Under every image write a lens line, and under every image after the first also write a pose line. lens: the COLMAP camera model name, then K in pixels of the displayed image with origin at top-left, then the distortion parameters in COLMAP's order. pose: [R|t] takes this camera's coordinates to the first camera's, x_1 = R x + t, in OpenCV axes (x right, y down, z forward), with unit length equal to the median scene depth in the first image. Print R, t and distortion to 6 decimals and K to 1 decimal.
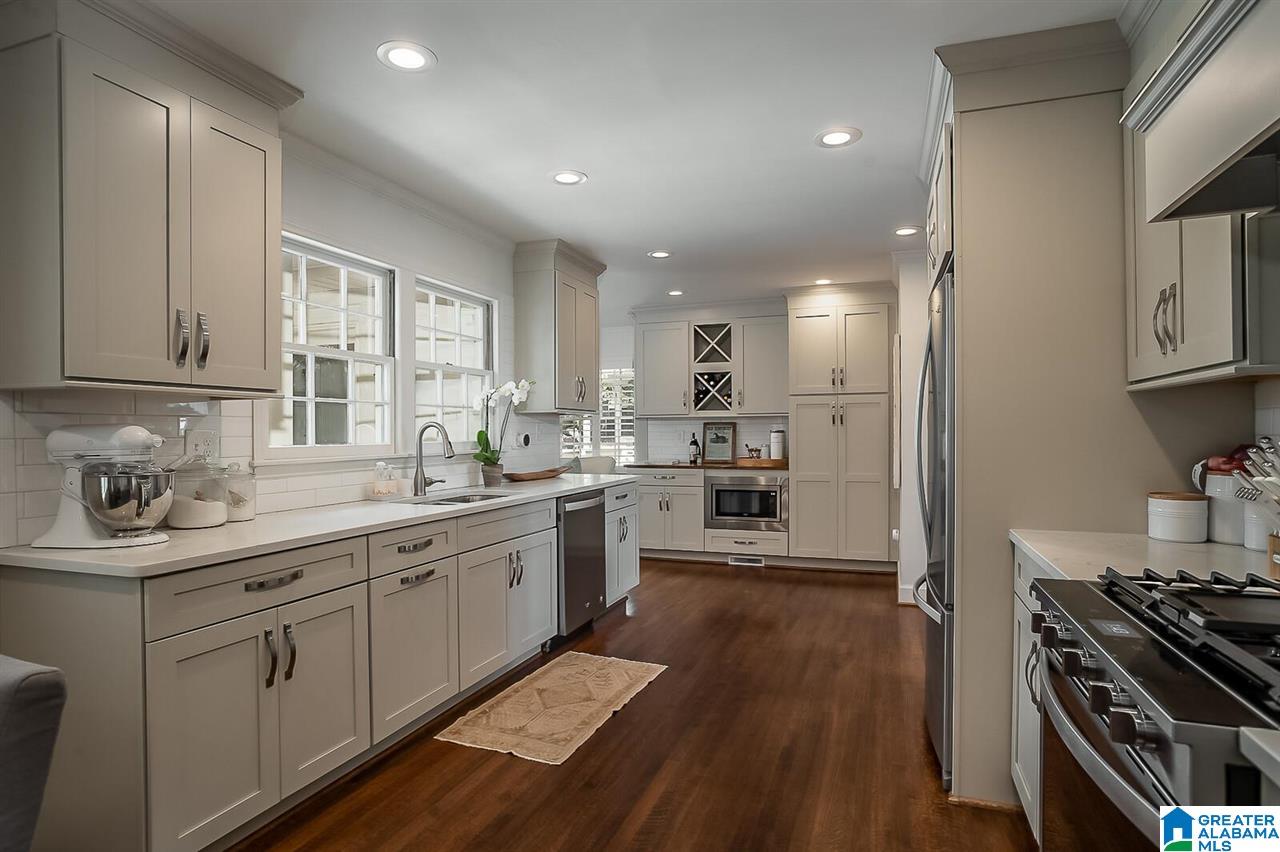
lens RADIAL K [[689.6, 0, 648.7], [0, 689.6, 430.5], [0, 0, 1]] dist [-0.002940, 0.000719]
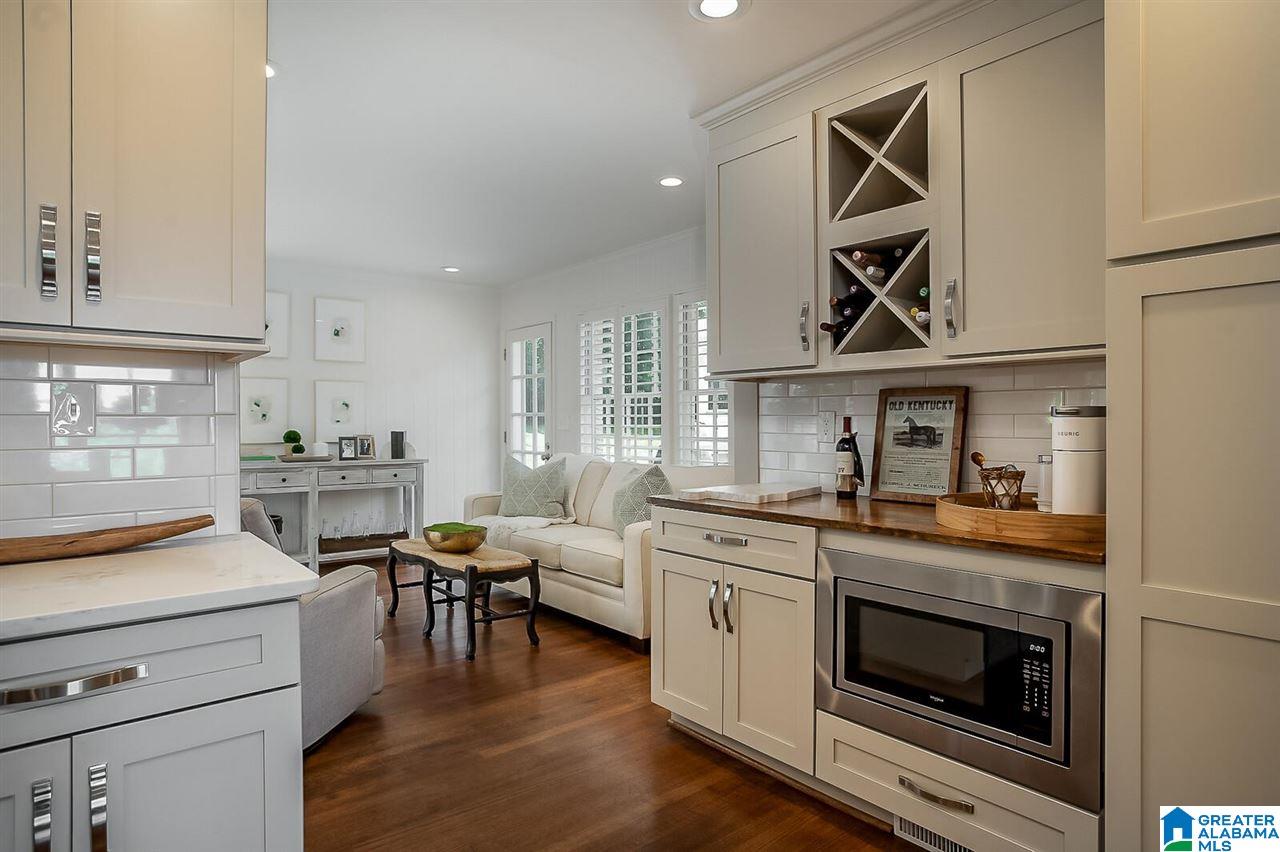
lens RADIAL K [[711.1, 0, 636.1], [0, 711.1, 421.0], [0, 0, 1]] dist [-0.047373, 0.003520]
pose [[0.850898, 0.002083, -0.525327, 0.256684], [0.001114, 0.999983, 0.005769, 0.004772], [0.525330, -0.005494, 0.850881, 0.940371]]
